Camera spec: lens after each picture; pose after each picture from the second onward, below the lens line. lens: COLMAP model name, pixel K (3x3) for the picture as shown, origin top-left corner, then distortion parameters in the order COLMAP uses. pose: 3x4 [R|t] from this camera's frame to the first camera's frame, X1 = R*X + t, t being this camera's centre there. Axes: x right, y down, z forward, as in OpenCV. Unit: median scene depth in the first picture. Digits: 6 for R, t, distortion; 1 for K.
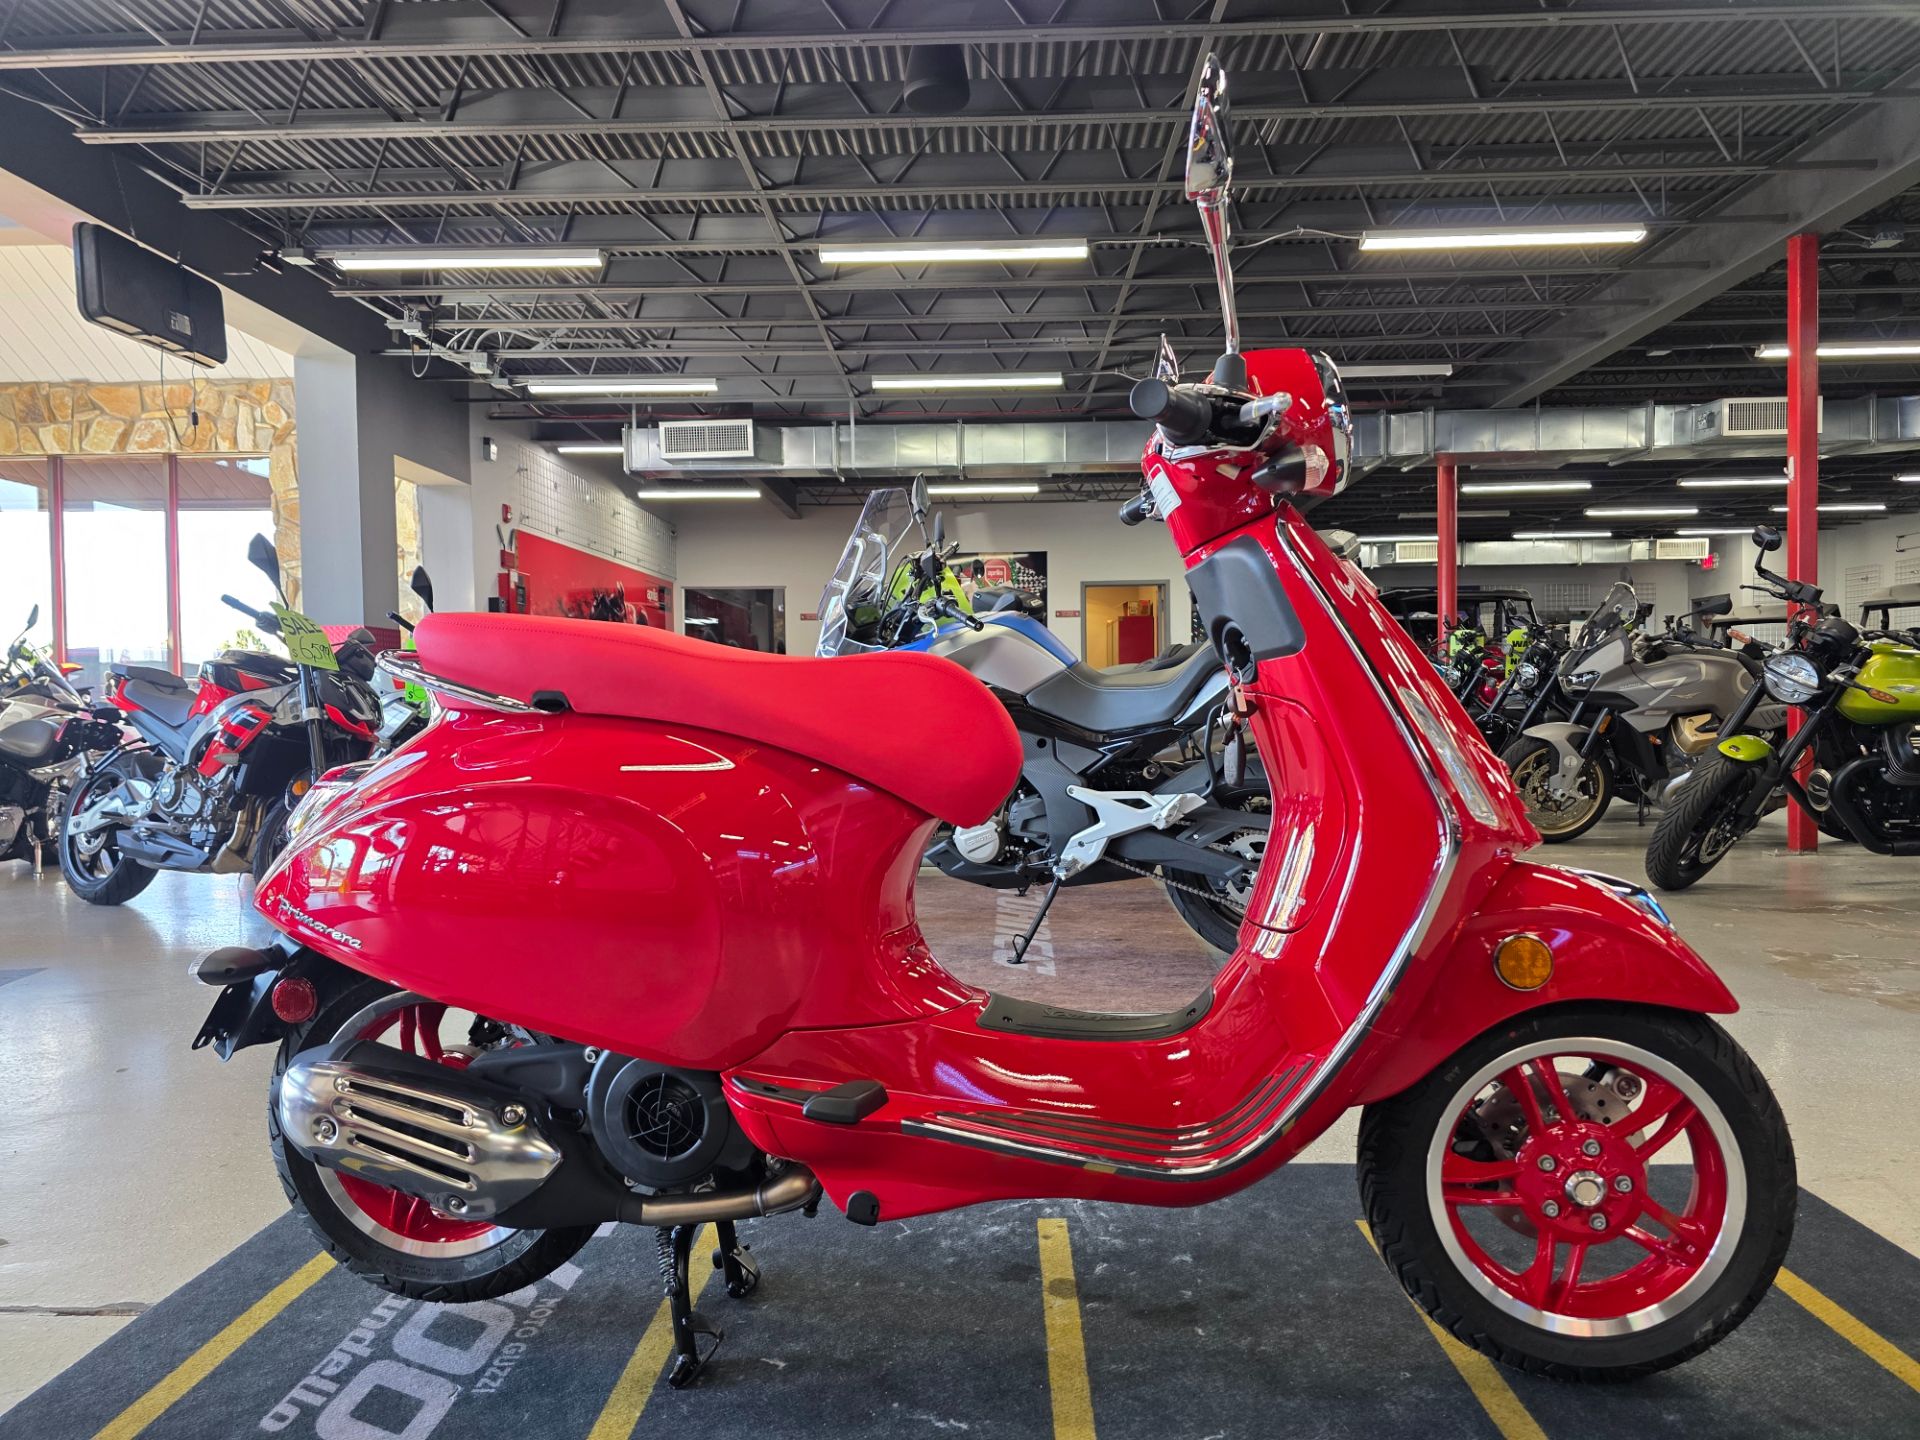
lens RADIAL K [[1288.8, 0, 955.4], [0, 1288.8, 725.5], [0, 0, 1]] dist [0.061383, -0.064037]
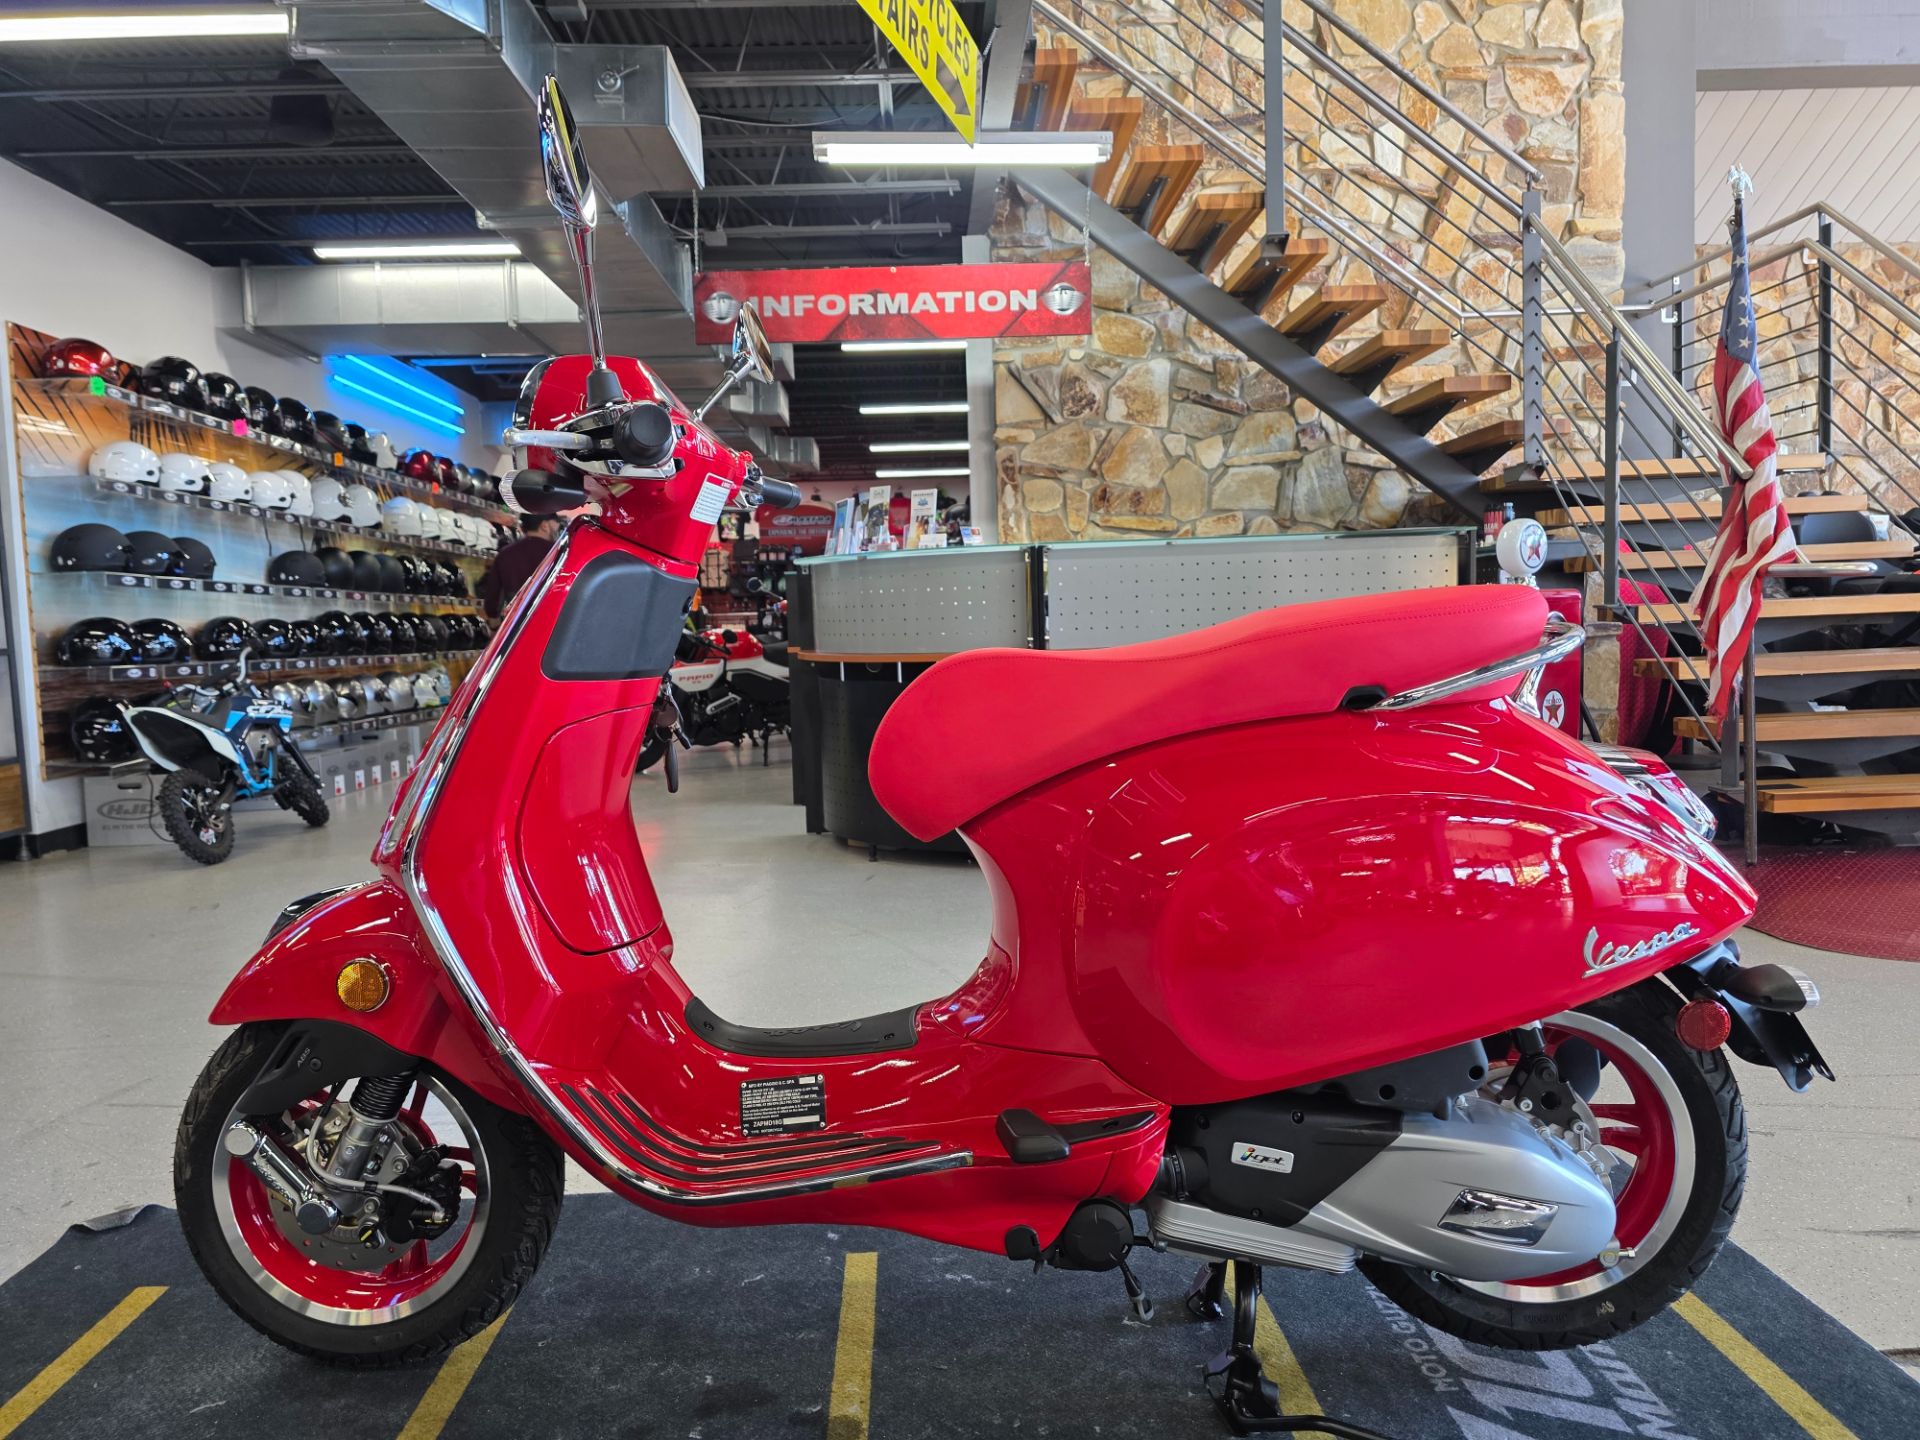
lens RADIAL K [[1288.8, 0, 955.4], [0, 1288.8, 725.5], [0, 0, 1]] dist [0.061383, -0.064037]
pose [[-0.997192, 0.044376, -0.060320, 0.011877], [0.038292, 0.994398, 0.098520, -0.025049], [0.064354, 0.095933, -0.993305, 0.500938]]
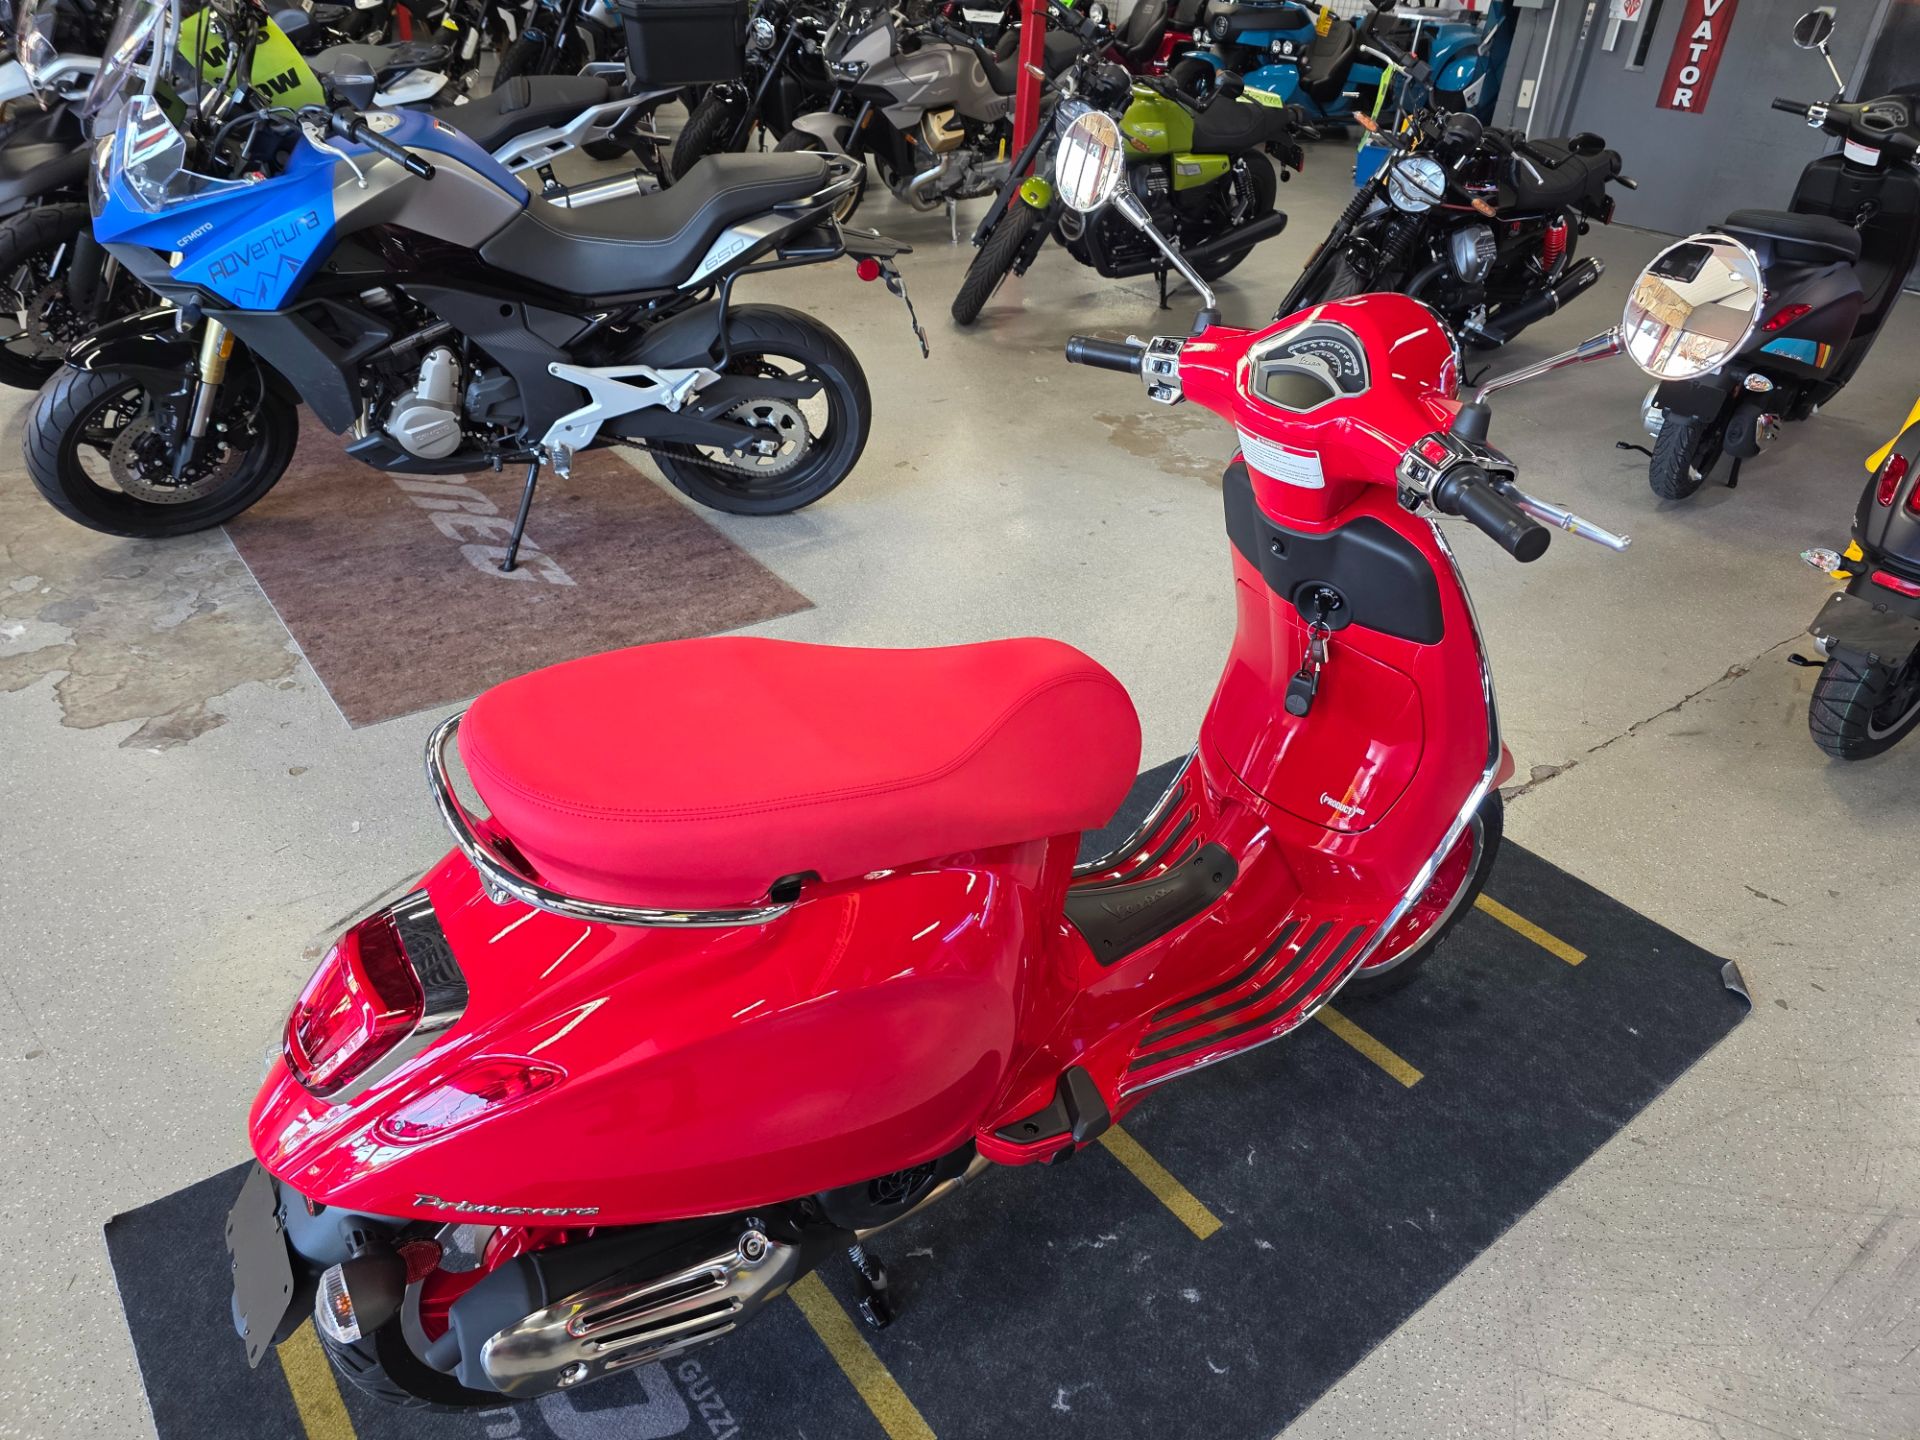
lens RADIAL K [[1296.3, 0, 975.8], [0, 1296.3, 717.5], [0, 0, 1]] dist [0.045865, -0.037577]
pose [[0.763235, -0.288150, 0.578309, -0.157560], [-0.059471, 0.859919, 0.506955, -0.123275], [-0.643378, -0.421319, 0.639184, 0.111328]]
